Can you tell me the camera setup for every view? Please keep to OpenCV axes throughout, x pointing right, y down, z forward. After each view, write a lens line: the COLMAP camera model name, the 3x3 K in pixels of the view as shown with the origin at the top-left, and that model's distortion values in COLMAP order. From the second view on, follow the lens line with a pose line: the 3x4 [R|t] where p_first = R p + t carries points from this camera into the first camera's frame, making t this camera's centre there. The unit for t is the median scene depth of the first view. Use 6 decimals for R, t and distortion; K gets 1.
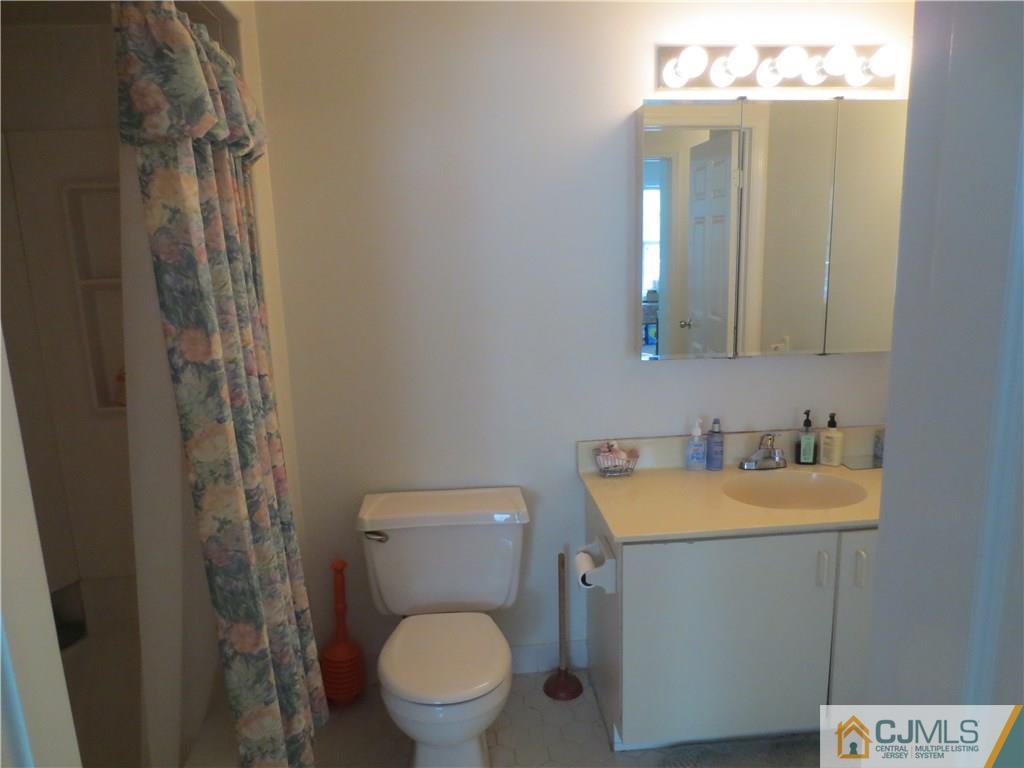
lens RADIAL K [[733.0, 0, 512.0], [0, 733.0, 384.0], [0, 0, 1]] dist [0.005526, 0.001043]
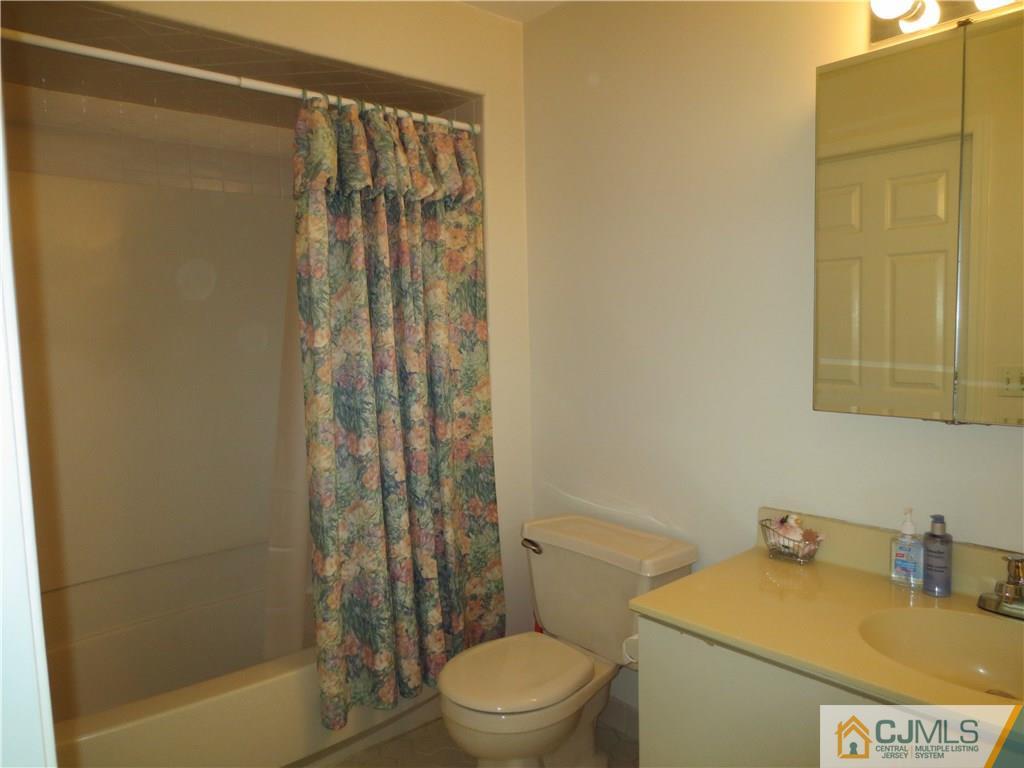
lens RADIAL K [[733.0, 0, 512.0], [0, 733.0, 384.0], [0, 0, 1]] dist [0.005526, 0.001043]
pose [[0.585205, 0.078588, -0.807068, 0.640751], [-0.151799, 0.988315, -0.013833, -0.001071], [0.796550, 0.130607, 0.590297, 0.340875]]
